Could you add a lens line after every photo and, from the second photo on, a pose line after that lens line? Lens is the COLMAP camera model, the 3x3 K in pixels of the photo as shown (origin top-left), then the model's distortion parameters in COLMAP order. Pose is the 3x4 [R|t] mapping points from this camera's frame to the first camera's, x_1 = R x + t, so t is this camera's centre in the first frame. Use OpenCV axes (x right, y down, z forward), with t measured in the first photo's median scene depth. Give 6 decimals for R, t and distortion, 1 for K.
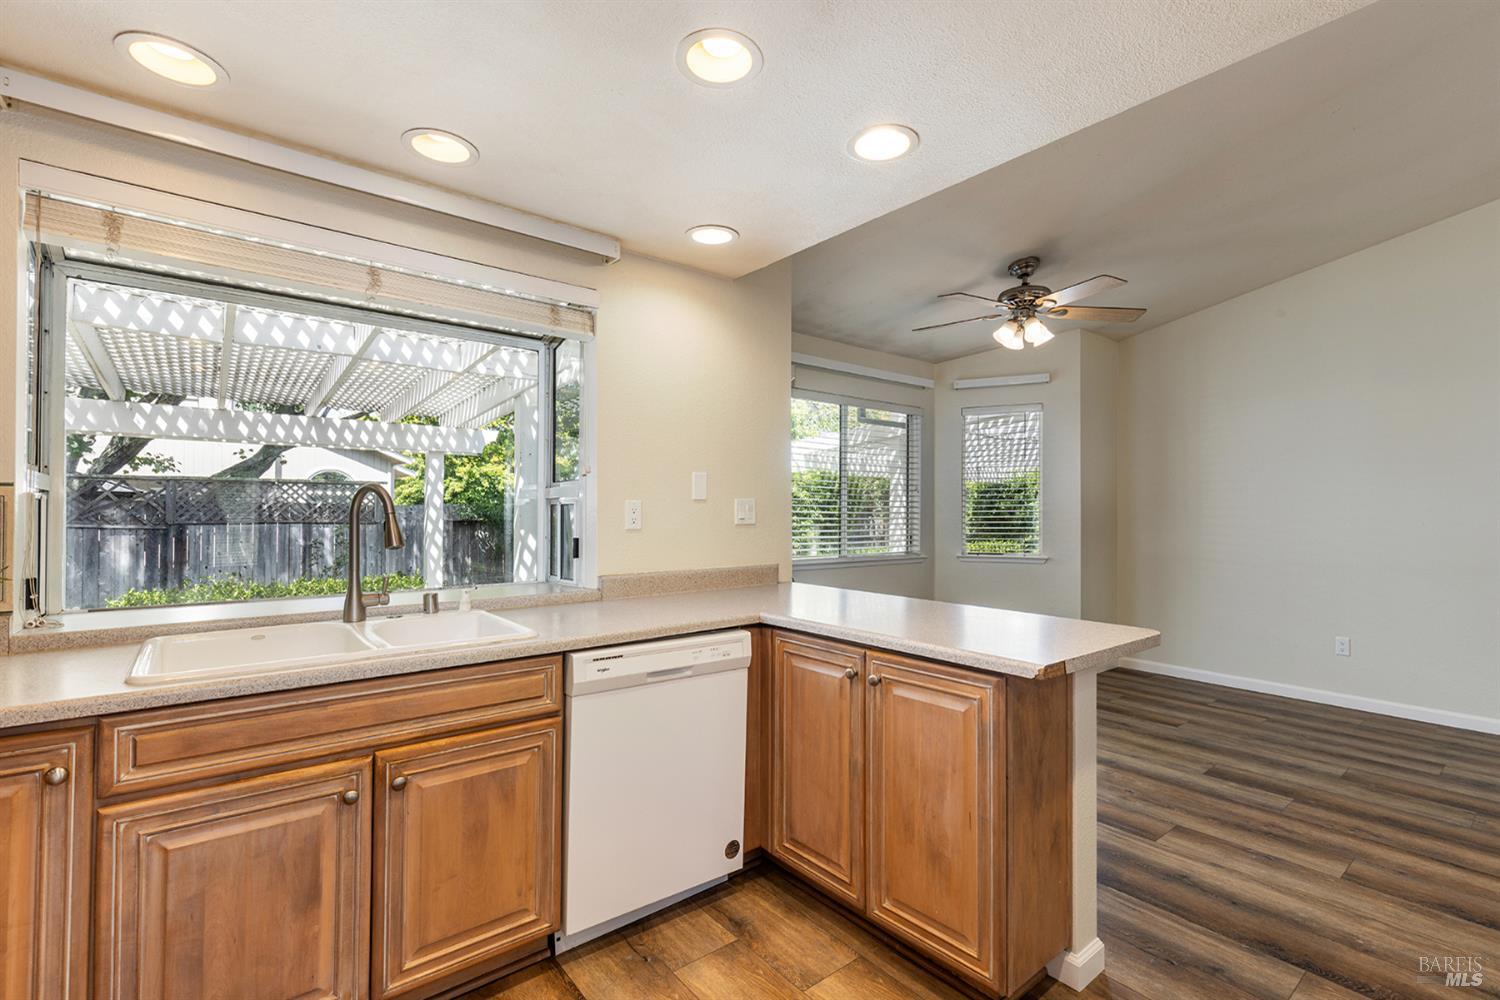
lens RADIAL K [[674.3, 0, 757.6], [0, 674.3, 503.1], [0, 0, 1]] dist [0.007848, -0.001129]
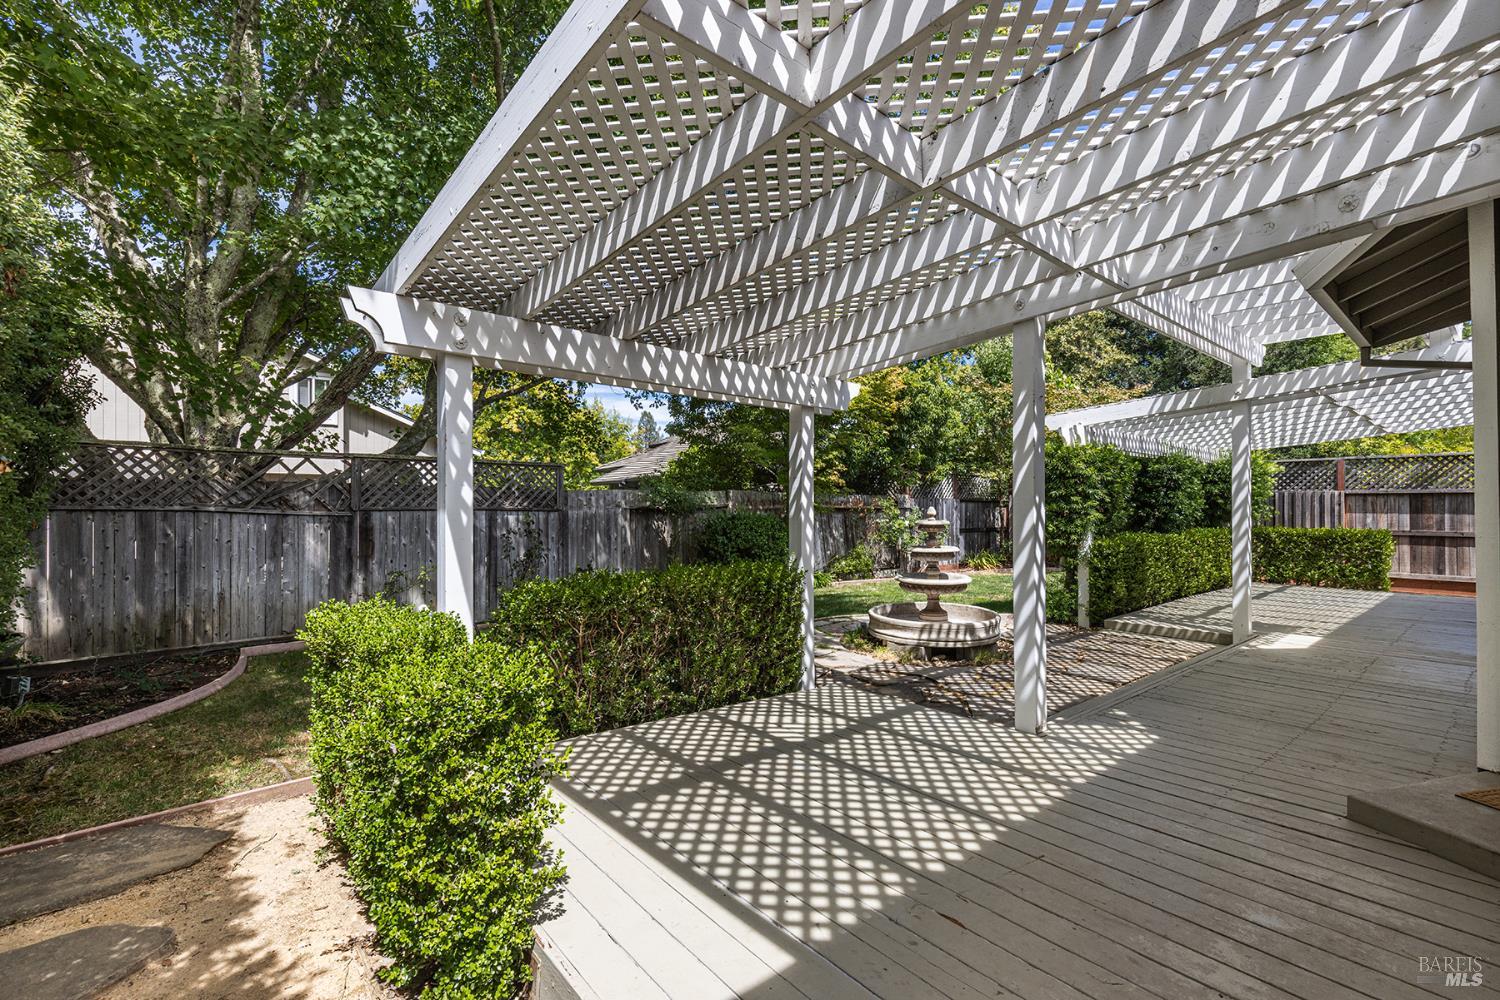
lens RADIAL K [[674.3, 0, 755.4], [0, 674.3, 501.9], [0, 0, 1]] dist [0.007848, -0.001129]
pose [[0.999450, -0.007783, 0.032241, -1.305295], [0.007875, 0.999965, -0.002740, 0.087422], [-0.032218, 0.002993, 0.999476, 0.473727]]
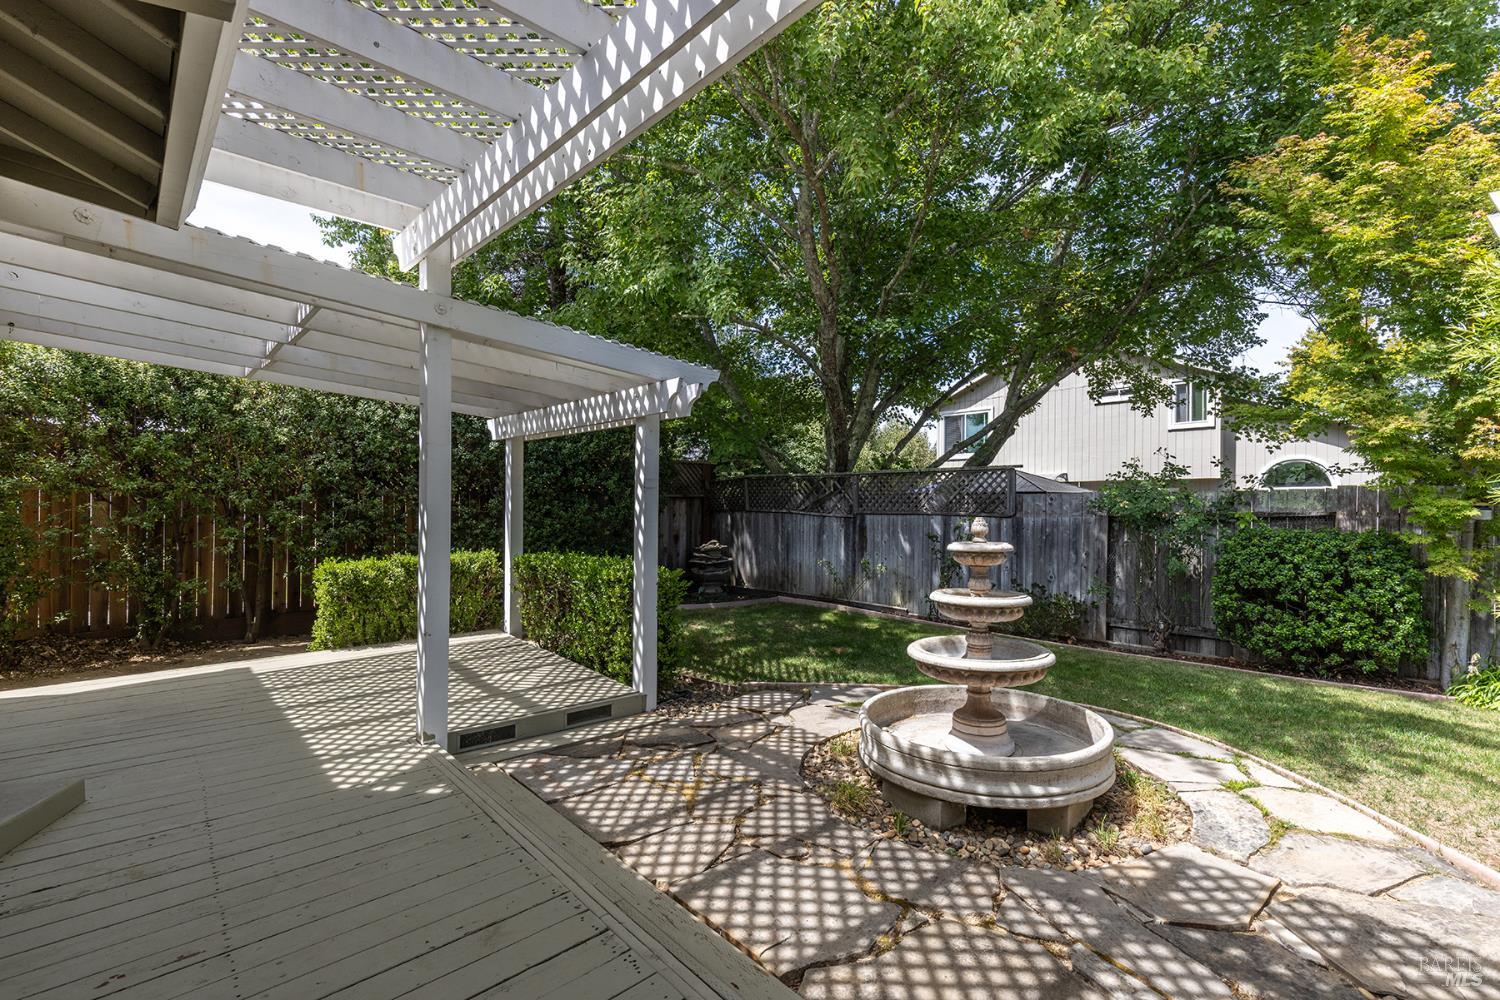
lens RADIAL K [[674.3, 0, 759.9], [0, 674.3, 503.1], [0, 0, 1]] dist [0.007848, -0.001129]
pose [[0.061217, -0.013895, -0.998028, 0.832087], [0.001274, 0.999903, -0.013843, 0.094178], [0.998124, -0.000424, 0.061229, 2.533276]]
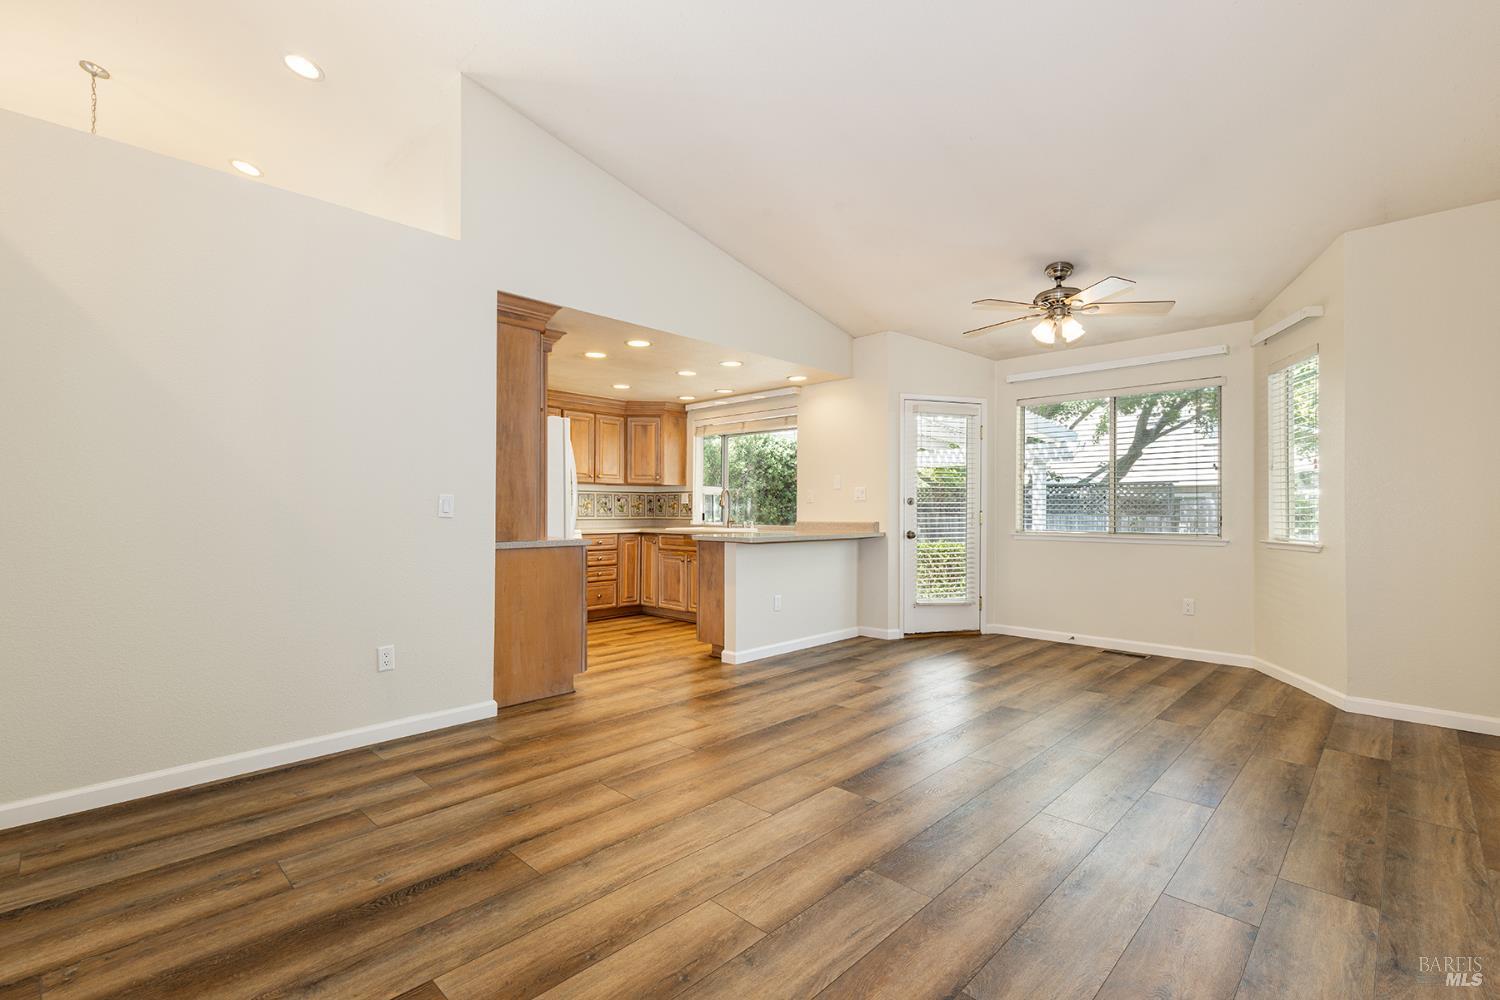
lens RADIAL K [[674.3, 0, 758.1], [0, 674.3, 502.8], [0, 0, 1]] dist [0.007848, -0.001129]
pose [[0.121684, -0.017546, -0.992414, 2.075592], [0.010202, 0.999813, -0.016426, 0.074985], [0.992516, -0.008126, 0.121841, 0.521603]]
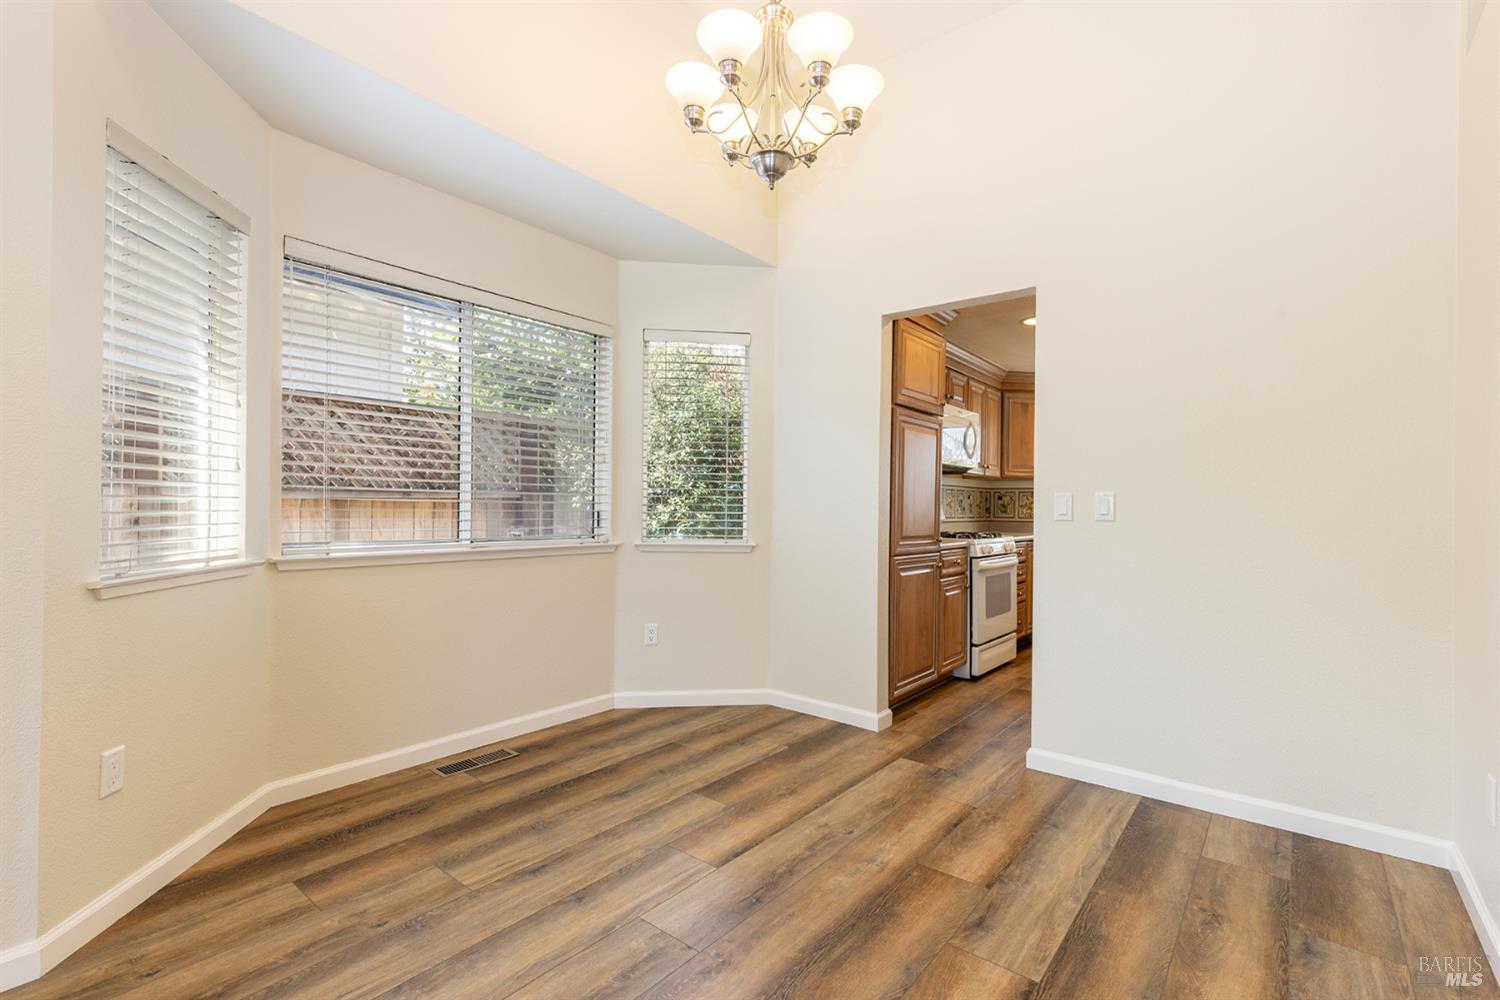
lens RADIAL K [[674.3, 0, 750.4], [0, 674.3, 499.0], [0, 0, 1]] dist [0.007848, -0.001129]
pose [[0.202012, -0.011762, -0.979312, 1.269085], [-0.002831, 0.999917, -0.012594, 0.048907], [0.979379, 0.005317, 0.201962, -0.851814]]
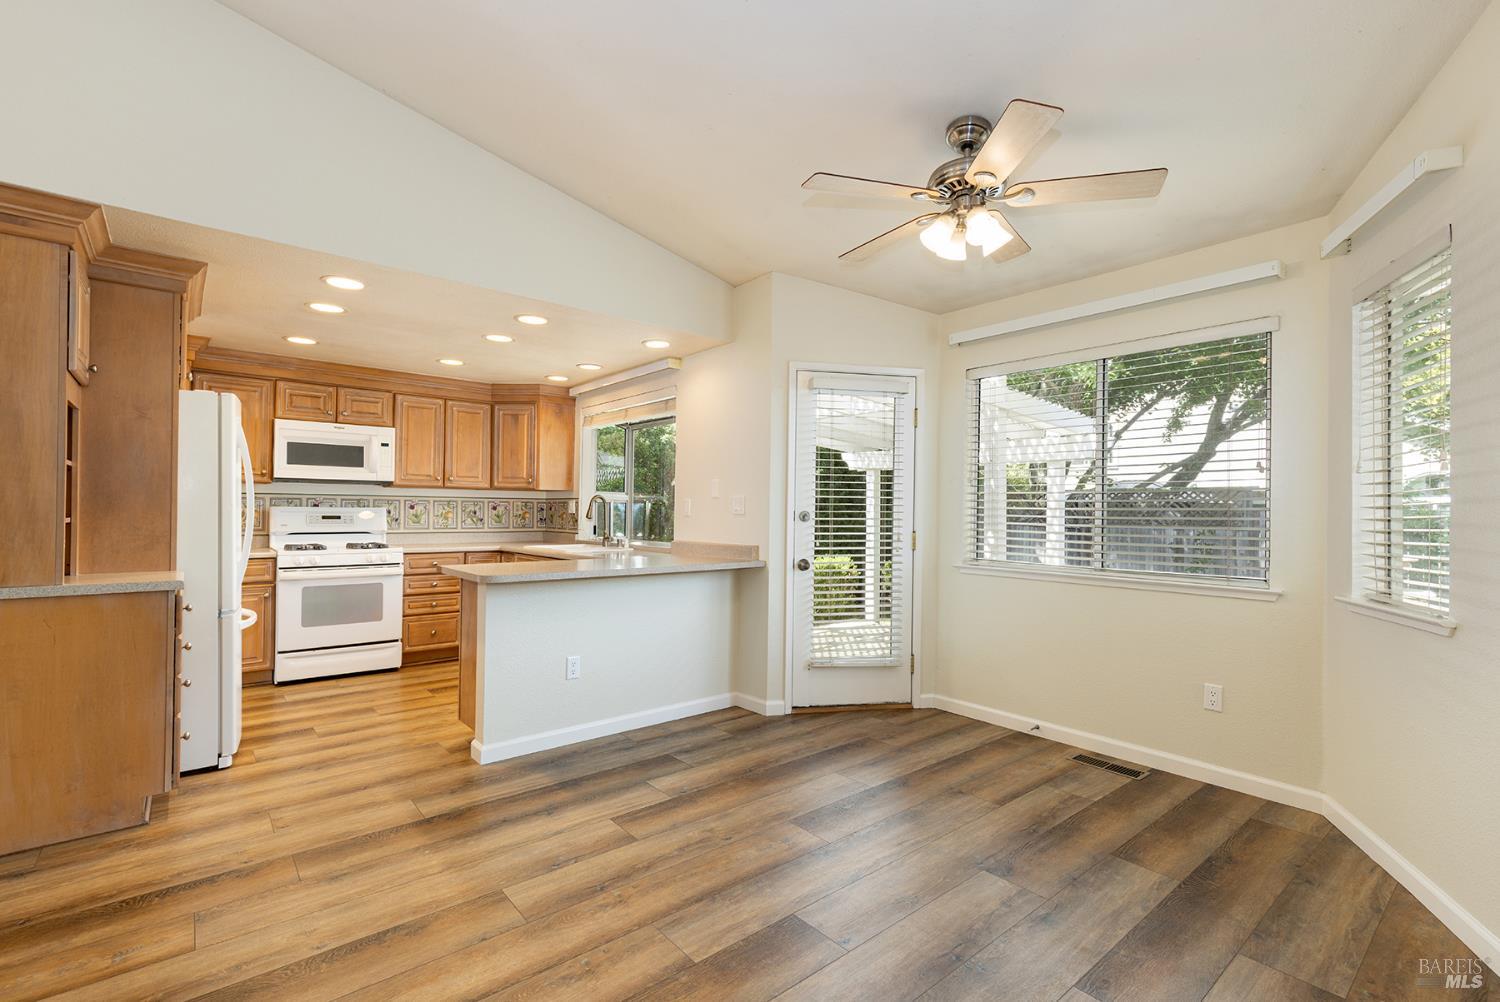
lens RADIAL K [[674.3, 0, 758.0], [0, 674.3, 503.2], [0, 0, 1]] dist [0.007848, -0.001129]
pose [[0.019049, -0.017919, -0.999658, 1.508816], [0.001816, 0.999838, -0.017888, 0.037957], [0.999817, -0.001474, 0.019078, 1.120978]]
